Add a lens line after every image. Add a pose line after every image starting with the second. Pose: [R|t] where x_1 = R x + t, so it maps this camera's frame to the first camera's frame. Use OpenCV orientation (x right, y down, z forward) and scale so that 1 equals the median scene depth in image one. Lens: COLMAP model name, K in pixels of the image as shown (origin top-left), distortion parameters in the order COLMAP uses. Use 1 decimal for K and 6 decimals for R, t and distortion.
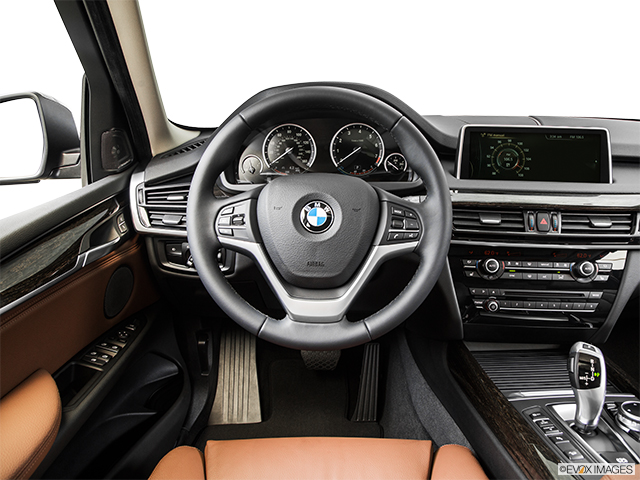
lens RADIAL K [[481.7, 0, 326.0], [0, 481.7, 237.0], [0, 0, 1]] dist [-0.122846, 0.054380]
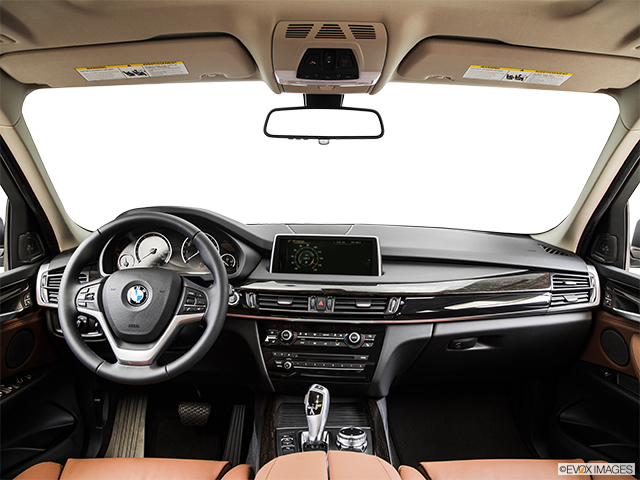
lens RADIAL K [[481.7, 0, 318.3], [0, 481.7, 242.7], [0, 0, 1]] dist [-0.122846, 0.054380]
pose [[0.999251, 0.014919, 0.035699, 0.401358], [-0.008217, 0.983447, -0.181007, 0.049510], [-0.037809, 0.180578, 0.982834, -0.437110]]
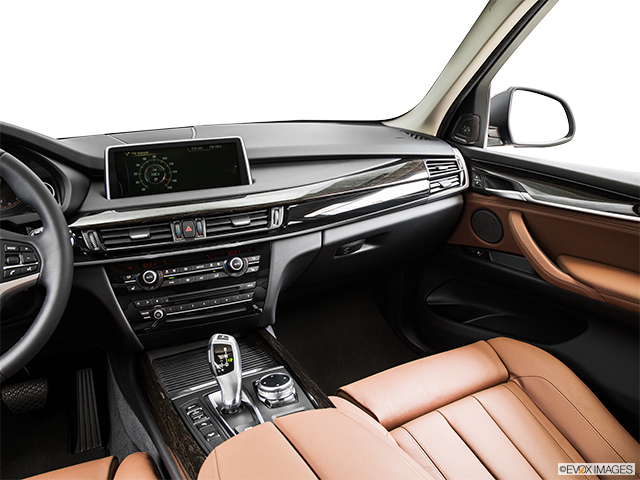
lens RADIAL K [[481.7, 0, 318.6], [0, 481.7, 234.1], [0, 0, 1]] dist [-0.122846, 0.054380]
pose [[0.886252, -0.157783, 0.435502, 0.245699], [0.160336, 0.986571, 0.031149, -0.006702], [-0.434568, 0.042221, 0.899649, -0.123885]]
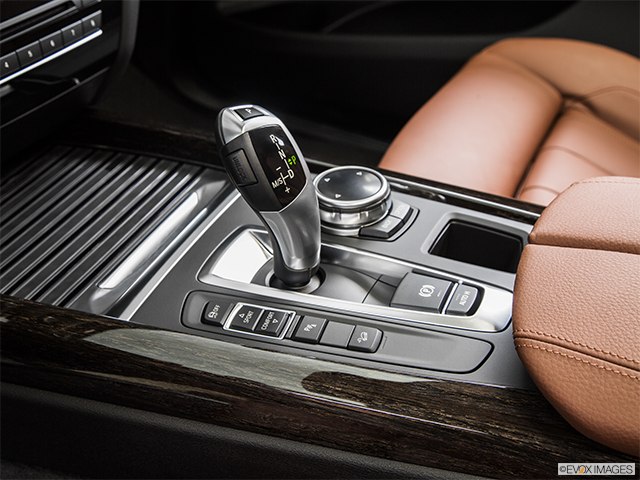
lens RADIAL K [[905.8, 0, 322.3], [0, 905.8, 240.3], [0, 0, 1]] dist [0.044545, 0.000000]
pose [[0.382285, -0.526833, 0.759147, -0.083264], [0.204325, 0.849407, 0.486579, -0.044190], [-0.901171, -0.030900, 0.432361, 0.454900]]
